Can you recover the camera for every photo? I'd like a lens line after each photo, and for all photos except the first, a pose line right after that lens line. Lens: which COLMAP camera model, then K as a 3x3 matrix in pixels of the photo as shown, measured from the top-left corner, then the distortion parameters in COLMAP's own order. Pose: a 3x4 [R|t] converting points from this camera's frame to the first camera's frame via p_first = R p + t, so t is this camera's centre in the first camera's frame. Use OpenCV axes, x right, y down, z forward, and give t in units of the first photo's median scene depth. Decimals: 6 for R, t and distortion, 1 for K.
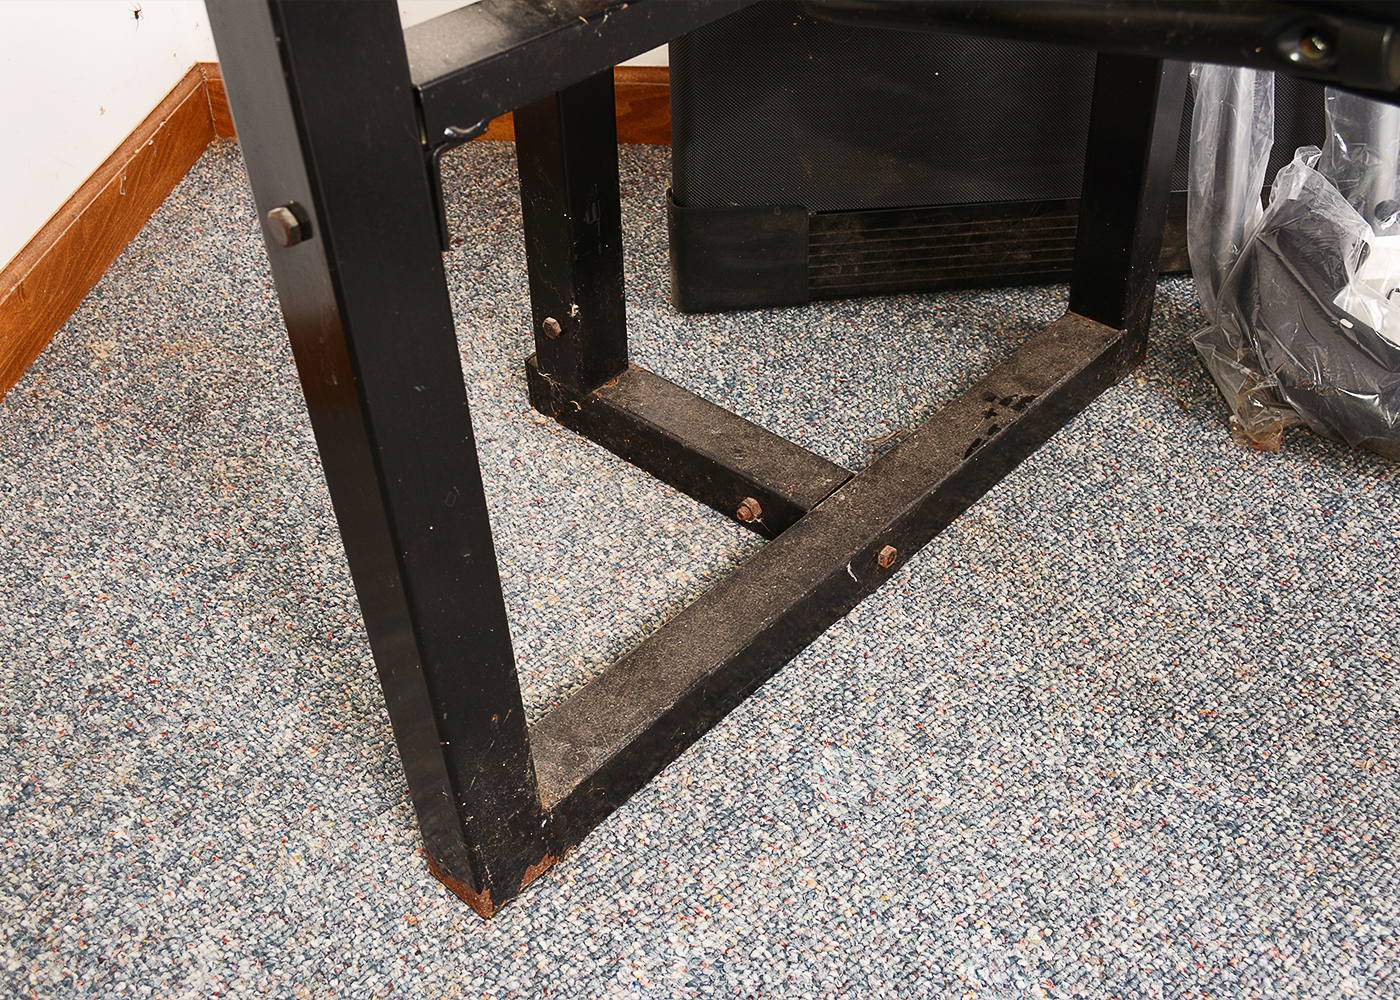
lens RADIAL K [[1479.0, 0, 691.0], [0, 1479.0, 504.5], [0, 0, 1]] dist [-0.049273, 0.000000]
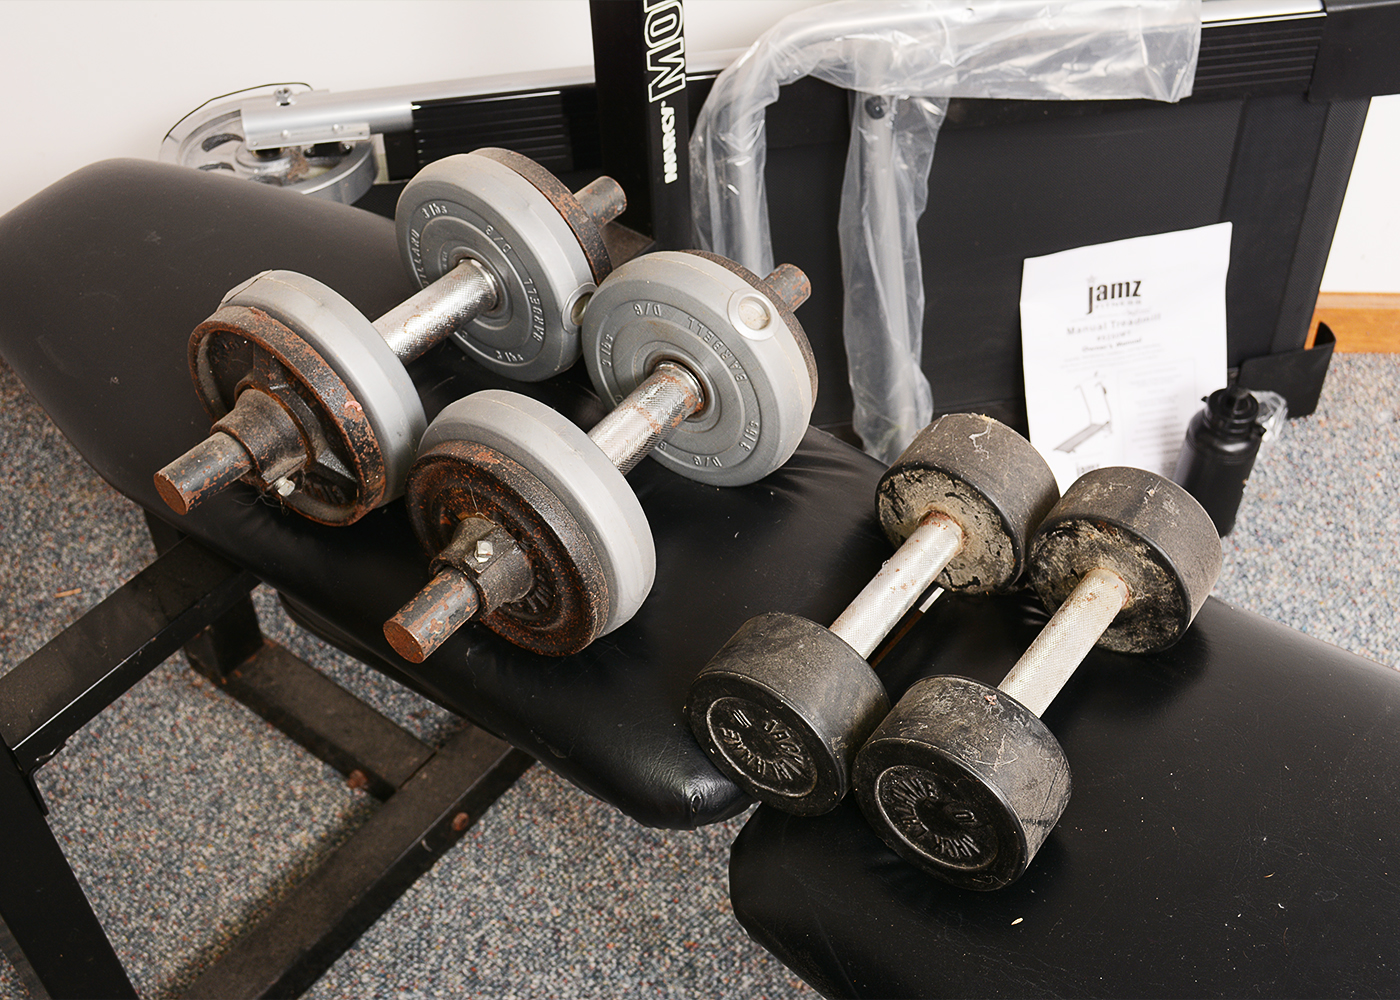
lens RADIAL K [[1798.2, 0, 701.3], [0, 1798.2, 498.8], [0, 0, 1]] dist [-0.025625, 0.000000]
pose [[0.996524, -0.047860, 0.068185, 0.254468], [0.038559, 0.990534, 0.131742, -0.451832], [-0.073845, -0.128655, 0.988936, -0.539959]]
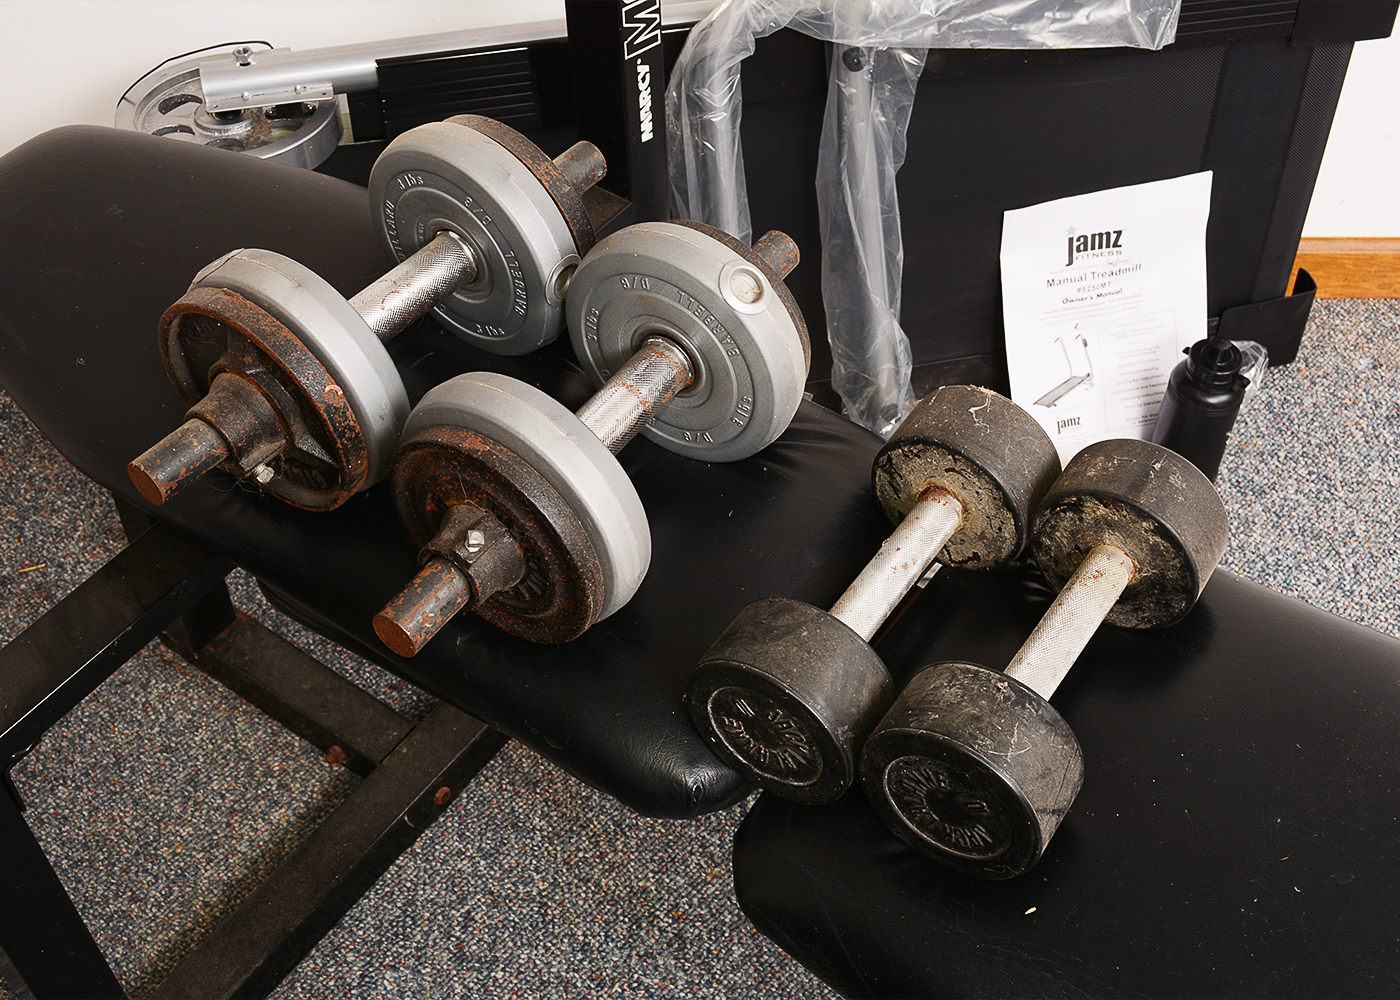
lens RADIAL K [[1798.2, 0, 698.0], [0, 1798.2, 502.3], [0, 0, 1]] dist [-0.025625, 0.000000]
pose [[0.993631, -0.068246, 0.089663, 0.234974], [0.052165, 0.983920, 0.170821, -0.474978], [-0.099879, -0.165056, 0.981214, -0.504325]]
